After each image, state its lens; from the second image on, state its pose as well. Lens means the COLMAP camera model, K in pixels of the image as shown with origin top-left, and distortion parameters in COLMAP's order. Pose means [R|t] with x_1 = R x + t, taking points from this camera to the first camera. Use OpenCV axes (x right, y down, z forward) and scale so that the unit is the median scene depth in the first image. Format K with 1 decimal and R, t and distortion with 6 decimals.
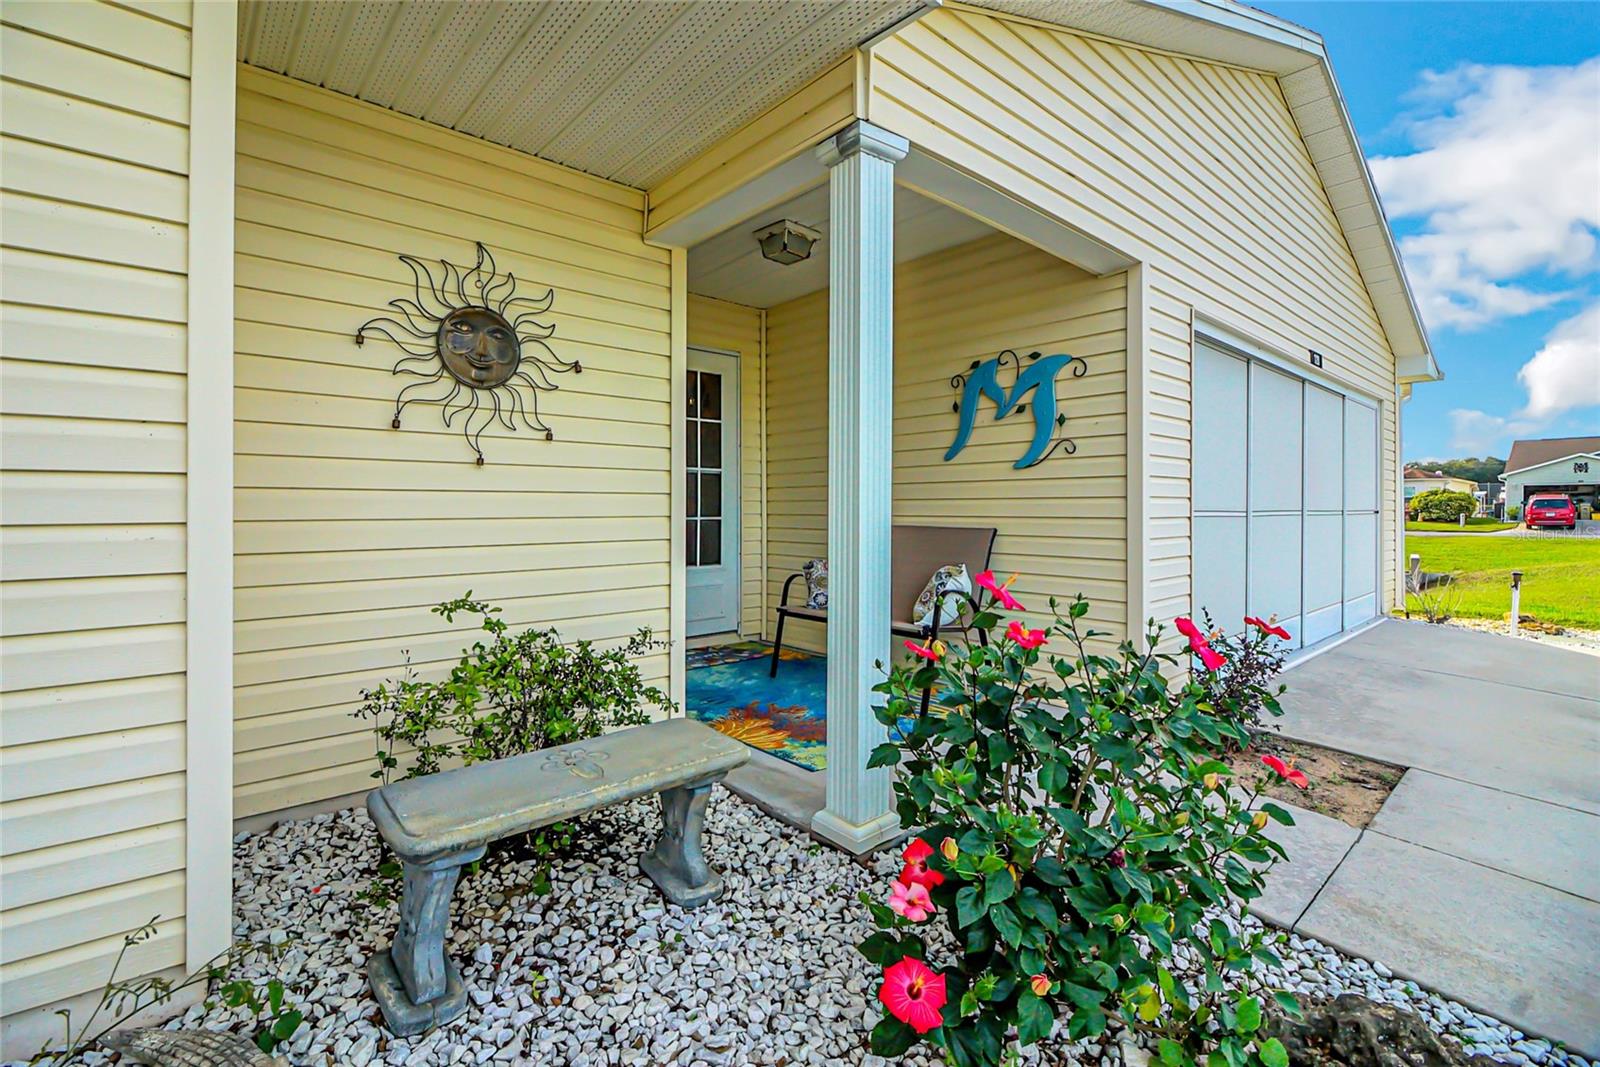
lens RADIAL K [[715.5, 0, 780.9], [0, 715.5, 511.6], [0, 0, 1]] dist [0.000696, -0.011363]
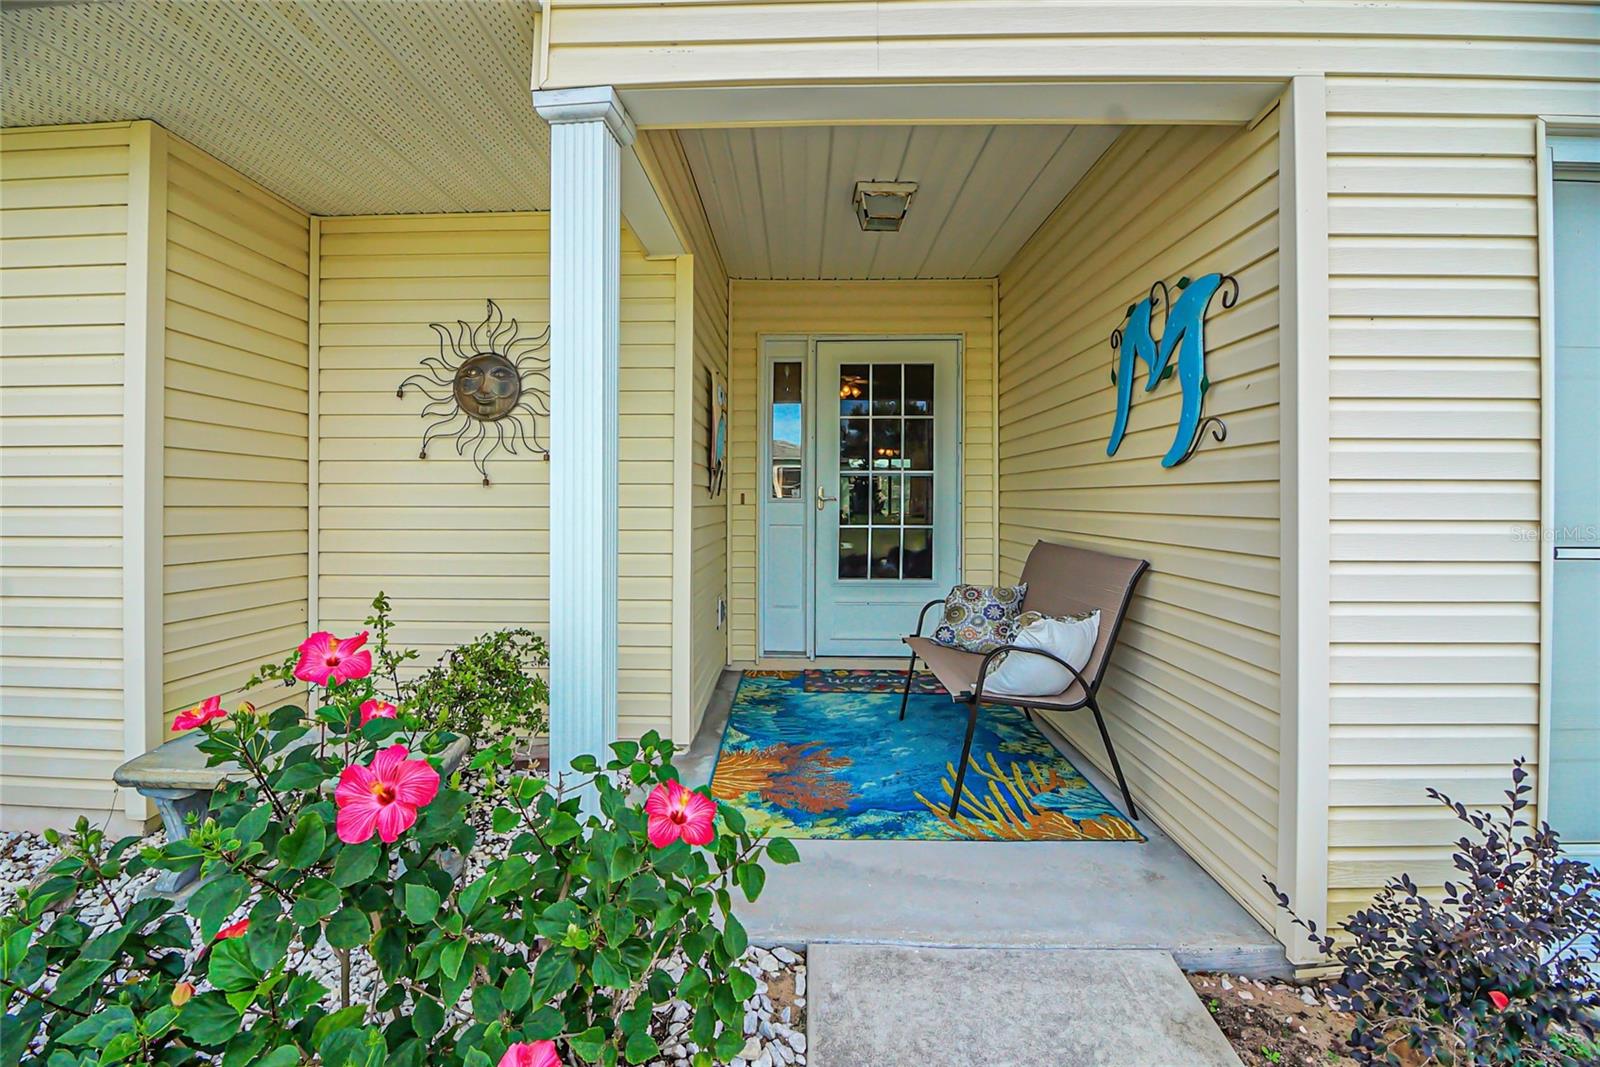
lens RADIAL K [[701.9, 0, 796.7], [0, 701.9, 491.5], [0, 0, 1]] dist [-0.001638, -0.016188]
pose [[0.738413, -0.001932, -0.674346, 0.716010], [-0.006751, 0.999925, -0.010256, -0.043916], [0.674315, 0.012126, 0.738344, 0.464634]]
